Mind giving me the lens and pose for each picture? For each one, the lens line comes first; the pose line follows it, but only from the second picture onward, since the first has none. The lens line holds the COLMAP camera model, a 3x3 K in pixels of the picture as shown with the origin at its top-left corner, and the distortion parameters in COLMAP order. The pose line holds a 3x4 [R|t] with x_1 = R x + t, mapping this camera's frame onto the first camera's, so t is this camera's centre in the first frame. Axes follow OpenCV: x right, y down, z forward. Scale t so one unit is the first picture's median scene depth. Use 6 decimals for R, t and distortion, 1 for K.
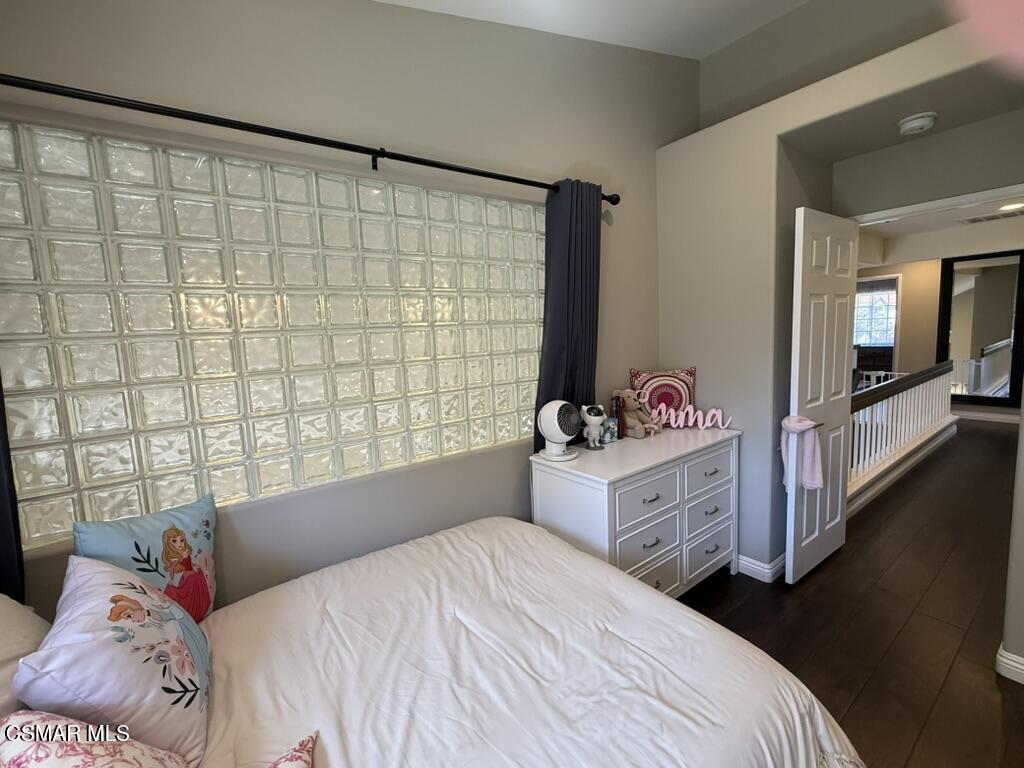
lens RADIAL K [[442.9, 0, 510.5], [0, 442.9, 381.0], [0, 0, 1]] dist [0.003853, -0.001711]
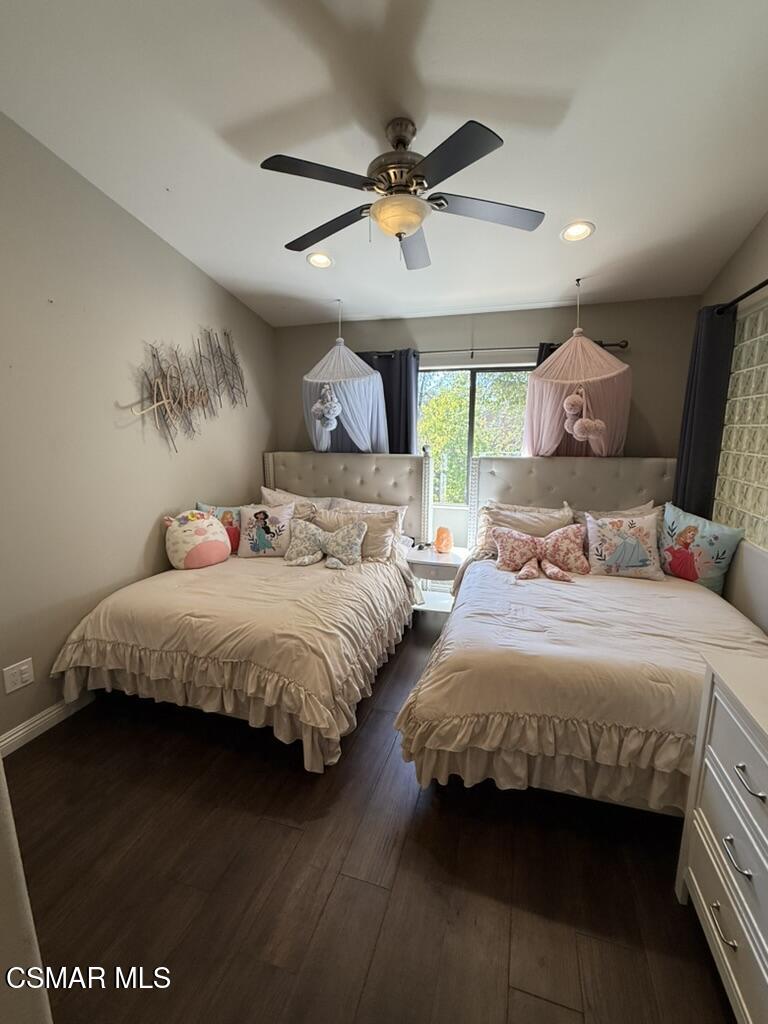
lens RADIAL K [[442.9, 0, 384.3], [0, 442.9, 511.7], [0, 0, 1]] dist [0.003853, -0.001711]
pose [[-0.807185, 0.147822, -0.571490, 0.200282], [-0.033506, 0.955103, 0.294373, -0.035806], [0.589347, 0.256761, -0.765992, 0.234784]]
